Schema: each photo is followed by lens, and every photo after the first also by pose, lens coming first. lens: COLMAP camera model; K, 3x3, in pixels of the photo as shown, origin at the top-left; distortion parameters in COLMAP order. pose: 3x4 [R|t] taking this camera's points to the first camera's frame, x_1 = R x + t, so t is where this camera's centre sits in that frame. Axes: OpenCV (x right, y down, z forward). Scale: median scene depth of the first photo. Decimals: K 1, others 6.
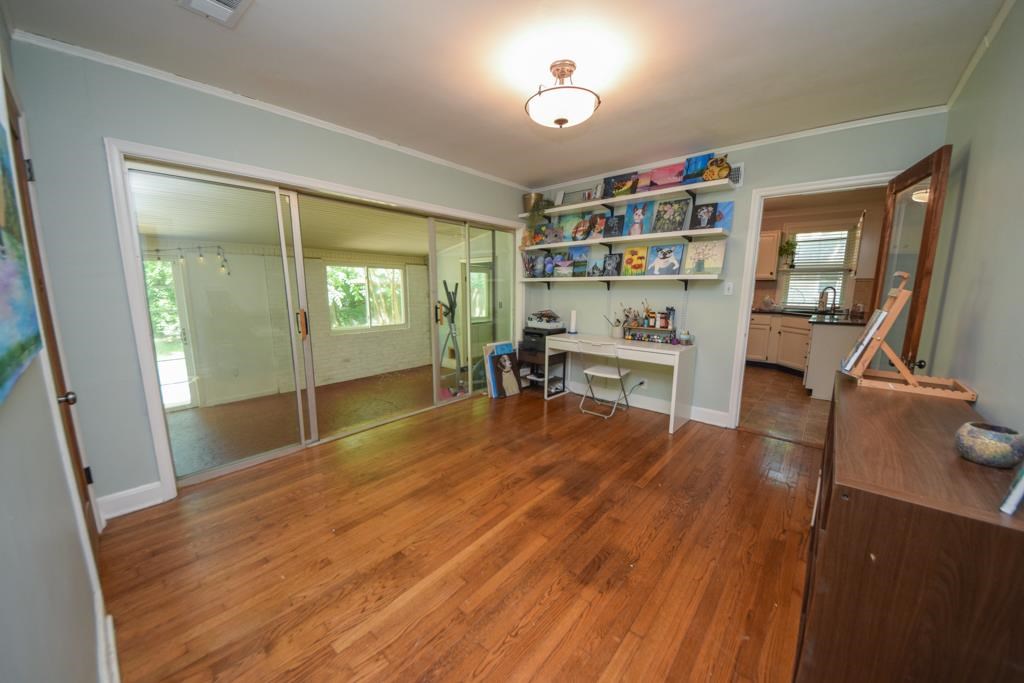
lens RADIAL K [[362.7, 0, 509.3], [0, 362.7, 346.3], [0, 0, 1]] dist [0.046007, -0.030733]
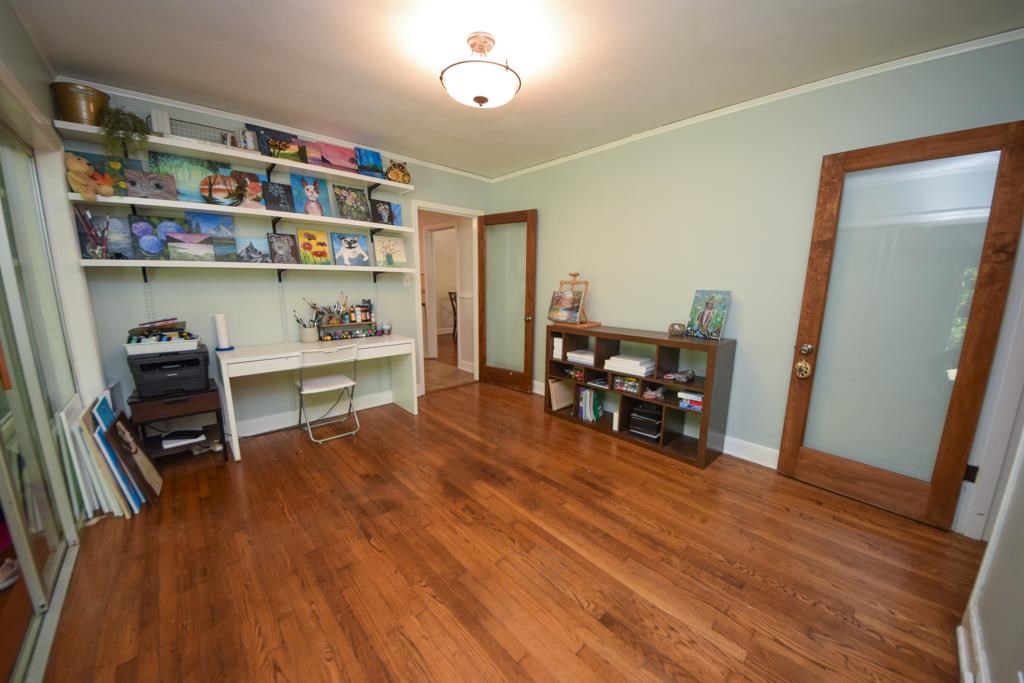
lens RADIAL K [[362.7, 0, 509.3], [0, 362.7, 346.3], [0, 0, 1]] dist [0.046007, -0.030733]
pose [[0.099494, -0.182116, 0.978230, -0.492928], [0.155944, 0.973814, 0.165433, -0.085491], [-0.982742, 0.136090, 0.125289, 0.509166]]
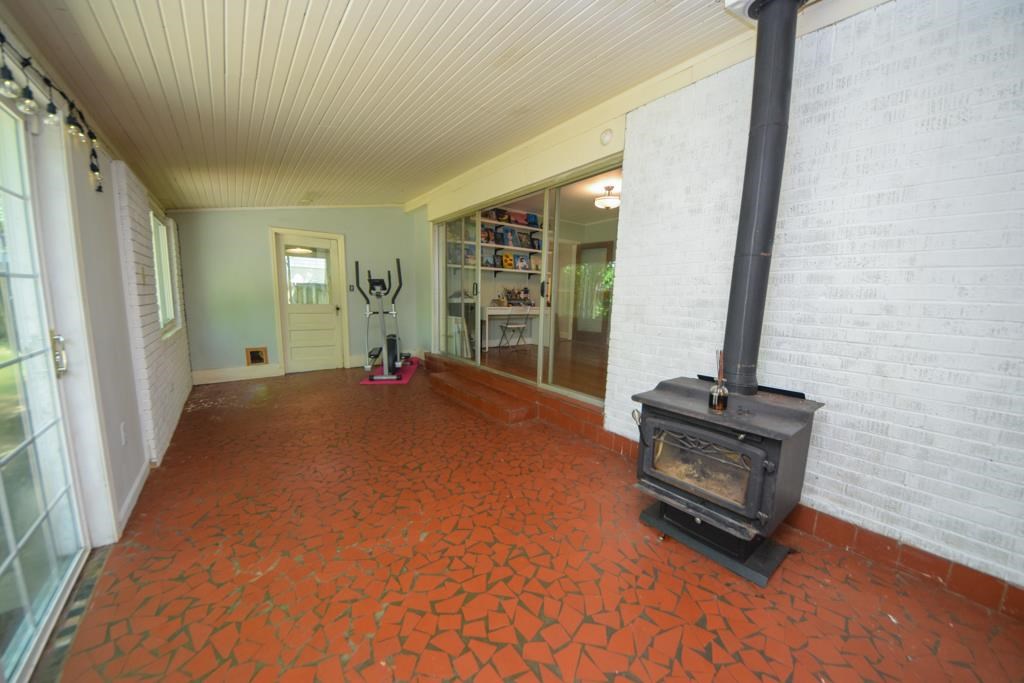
lens RADIAL K [[362.7, 0, 509.3], [0, 362.7, 346.3], [0, 0, 1]] dist [0.046007, -0.030733]
pose [[0.198396, -0.133034, 0.971052, -1.468024], [0.136218, 0.984873, 0.107097, -0.017372], [-0.970610, 0.111027, 0.213516, 0.694821]]
